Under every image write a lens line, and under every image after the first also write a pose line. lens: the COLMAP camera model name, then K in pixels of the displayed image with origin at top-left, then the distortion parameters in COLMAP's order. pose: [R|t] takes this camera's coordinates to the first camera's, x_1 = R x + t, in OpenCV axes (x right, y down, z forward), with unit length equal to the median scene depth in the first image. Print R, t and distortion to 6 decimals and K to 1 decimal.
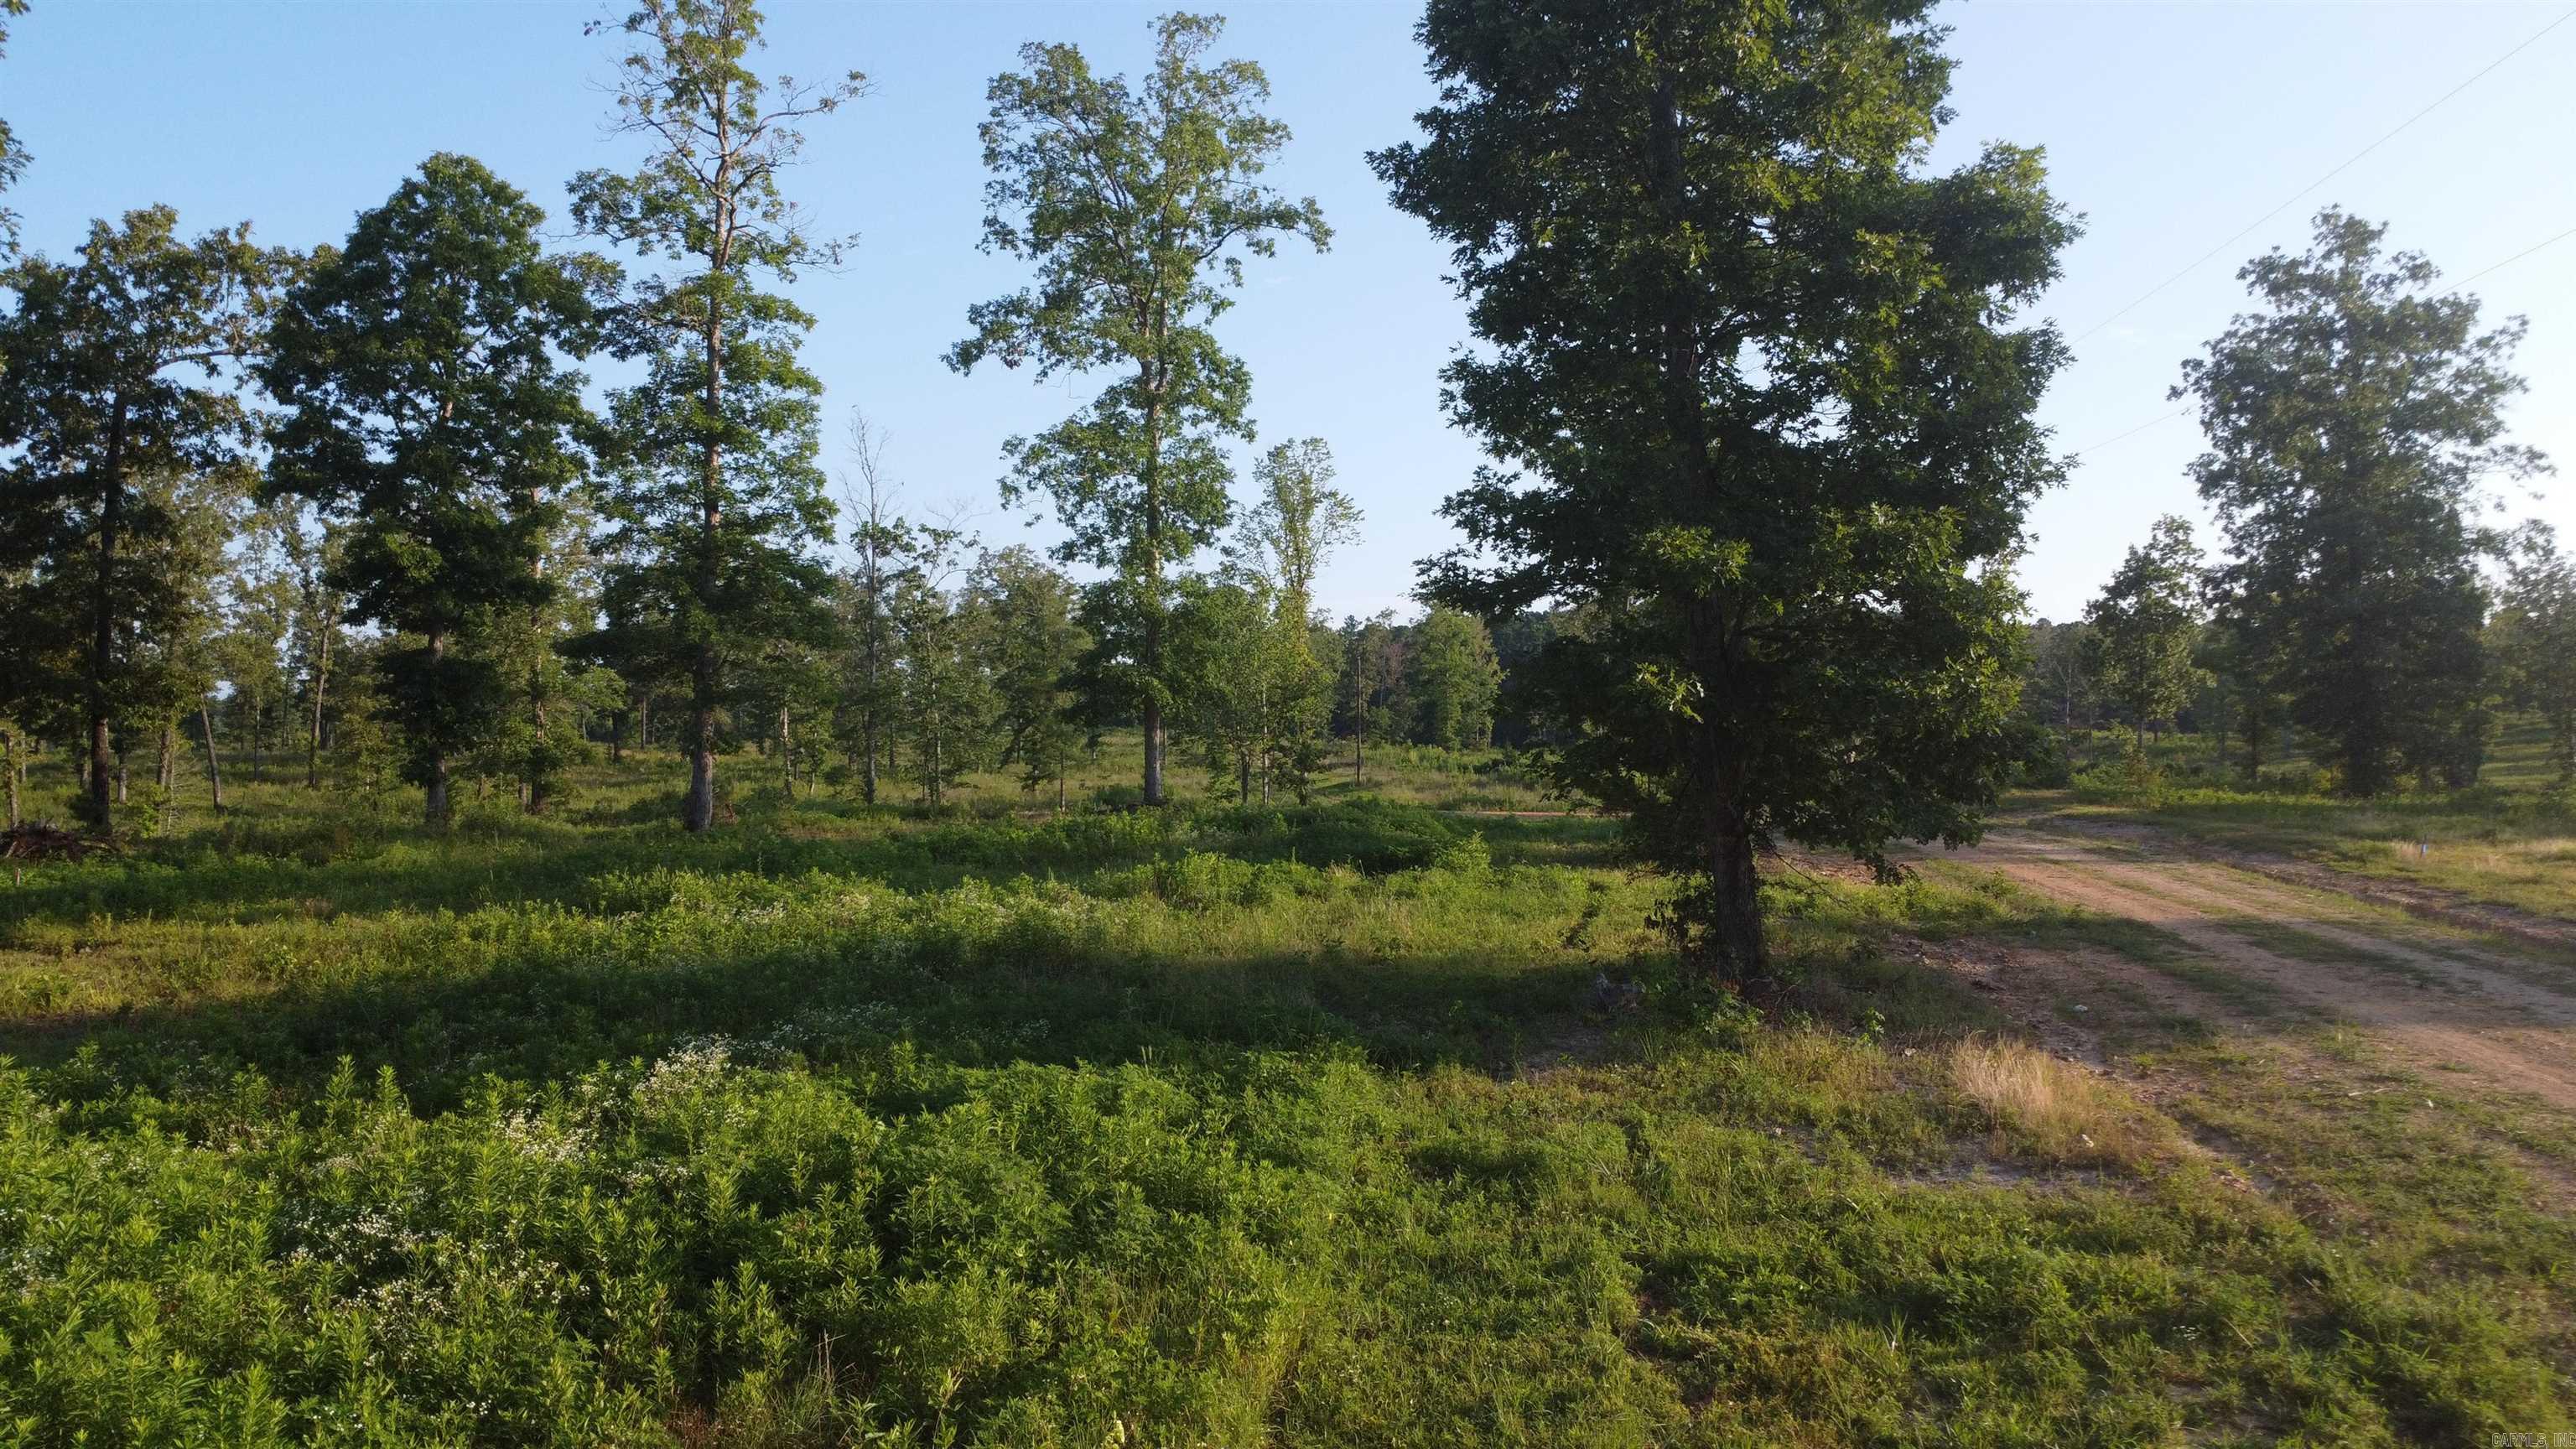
lens RADIAL K [[1870.5, 0, 1286.3], [0, 1870.5, 698.9], [0, 0, 1]] dist [-0.031200, -0.003001]
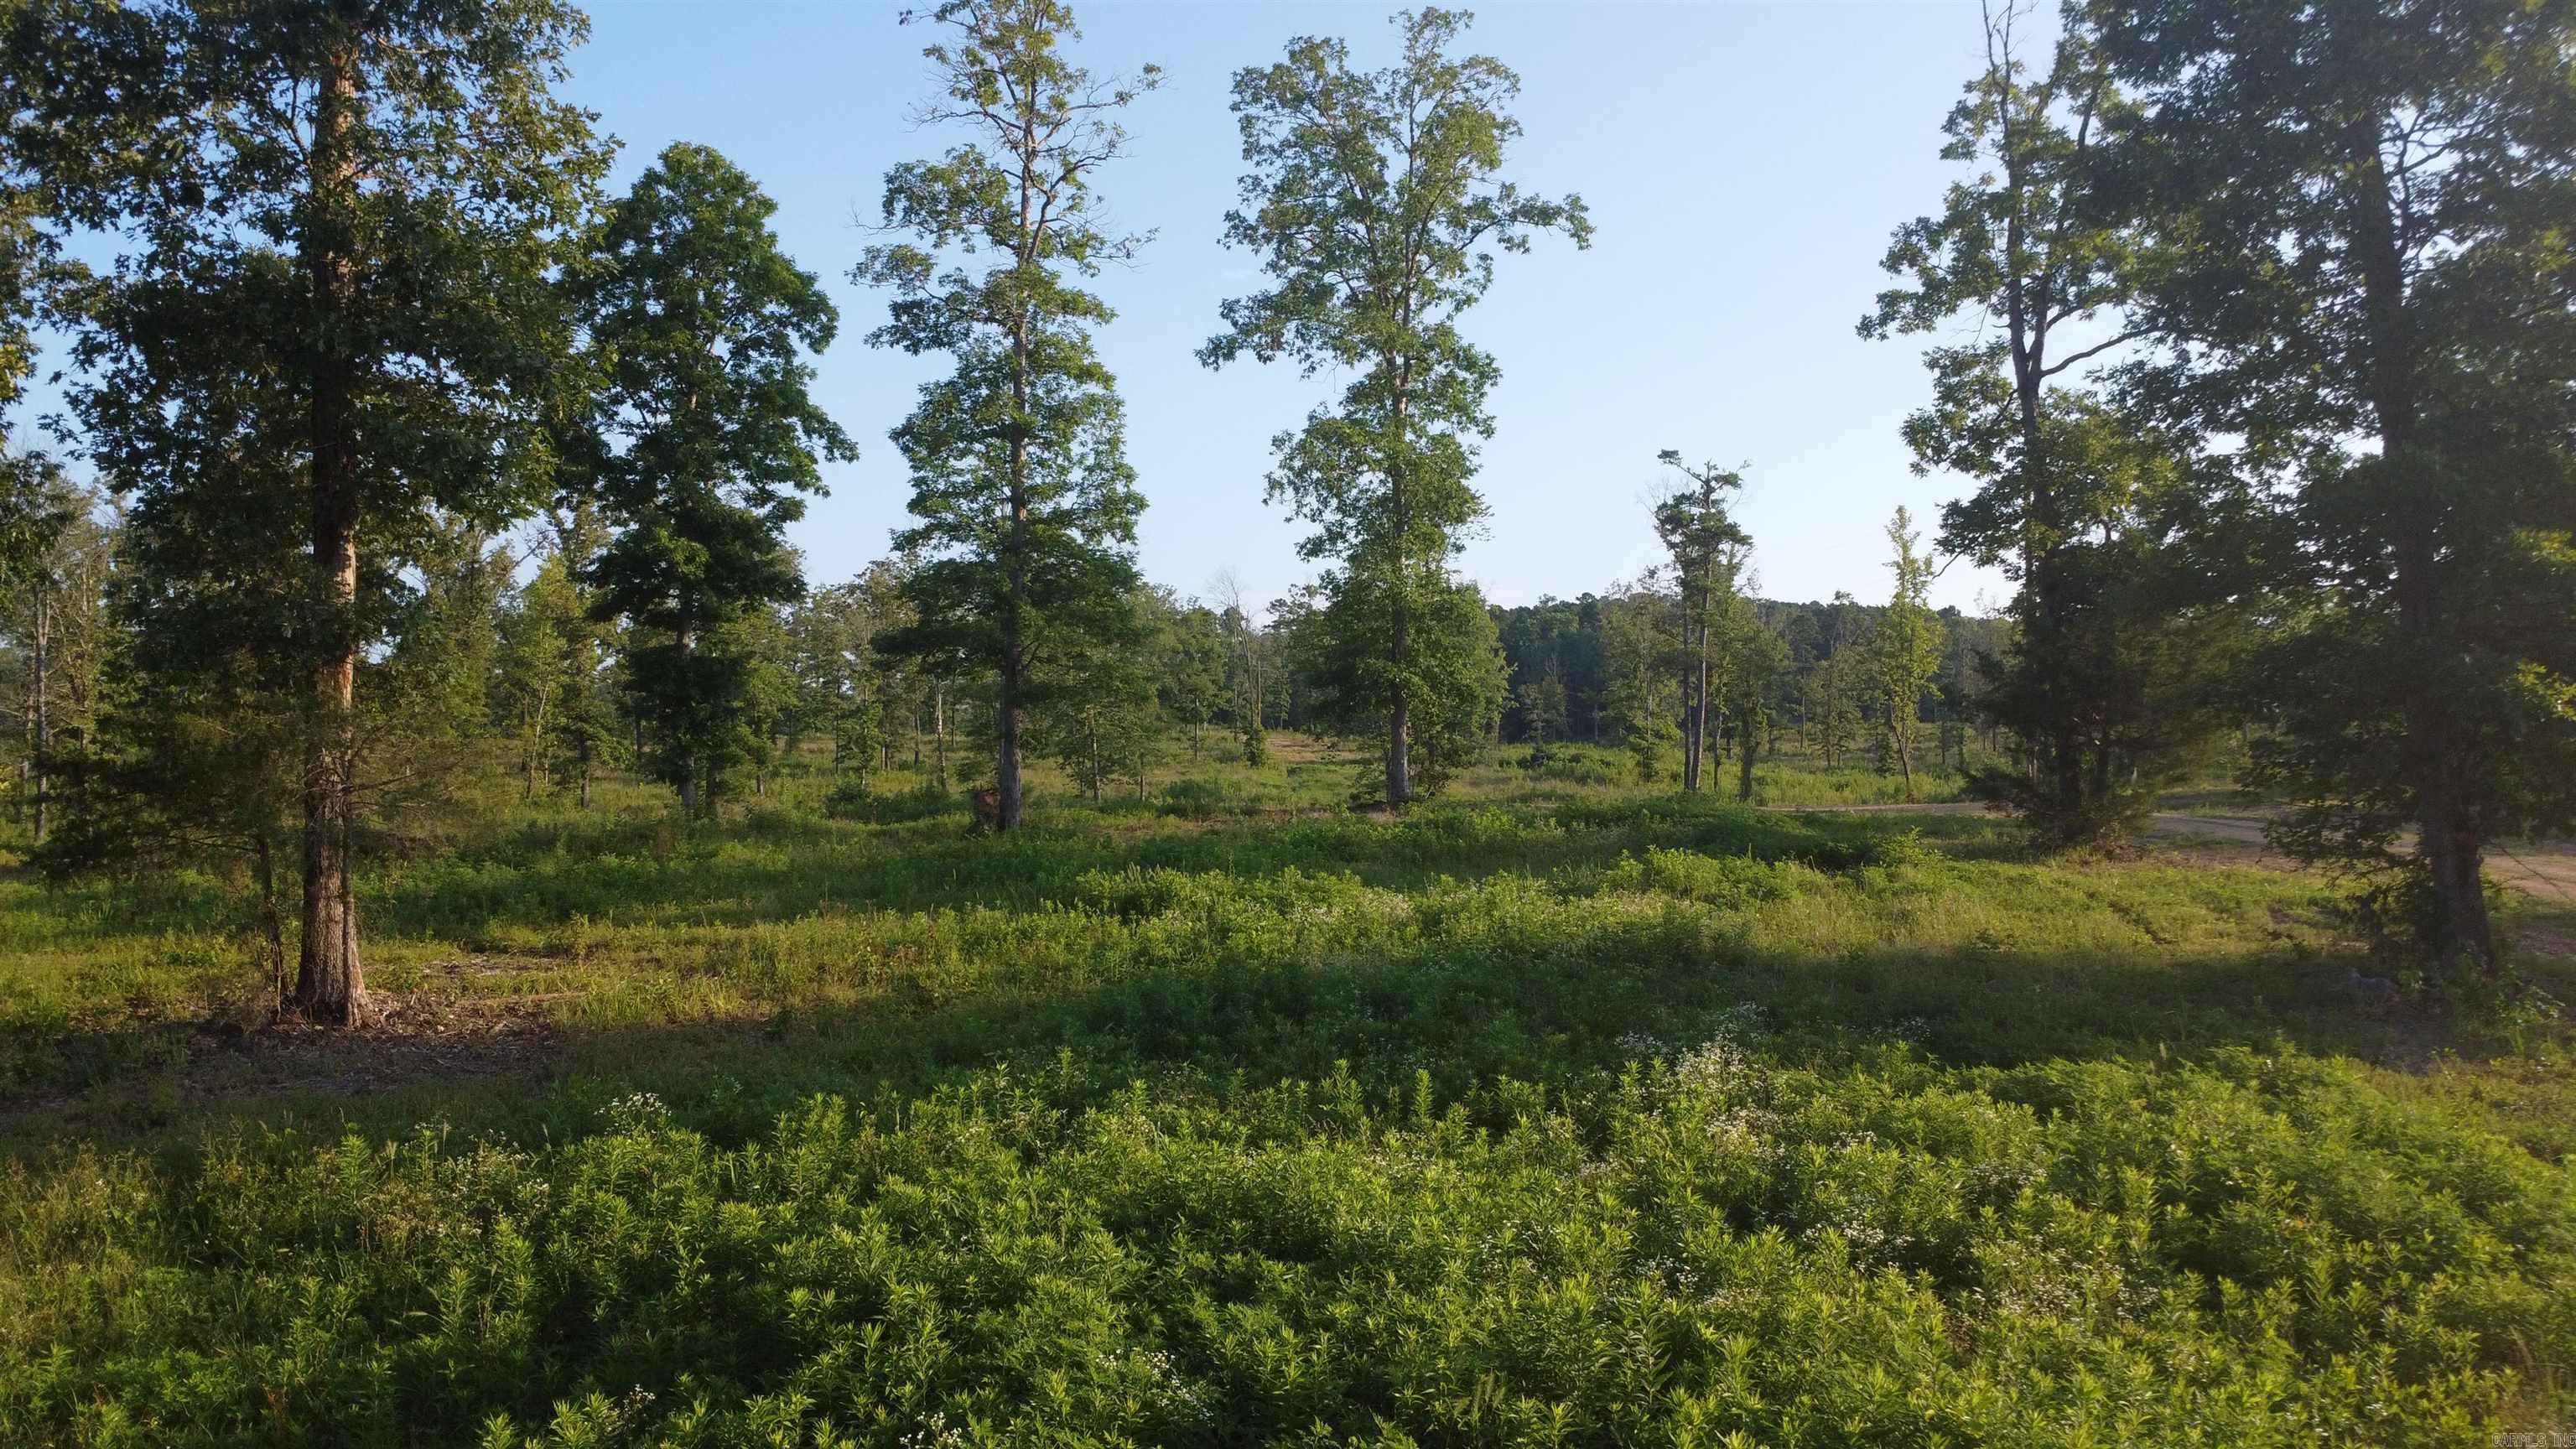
lens RADIAL K [[1868.8, 0, 1282.8], [0, 1868.8, 700.9], [0, 0, 1]] dist [-0.018275, -0.023562]
pose [[0.999798, -0.000981, 0.020080, -0.163703], [0.000899, 0.999991, 0.004092, -0.000779], [-0.020084, -0.004073, 0.999790, 0.000662]]
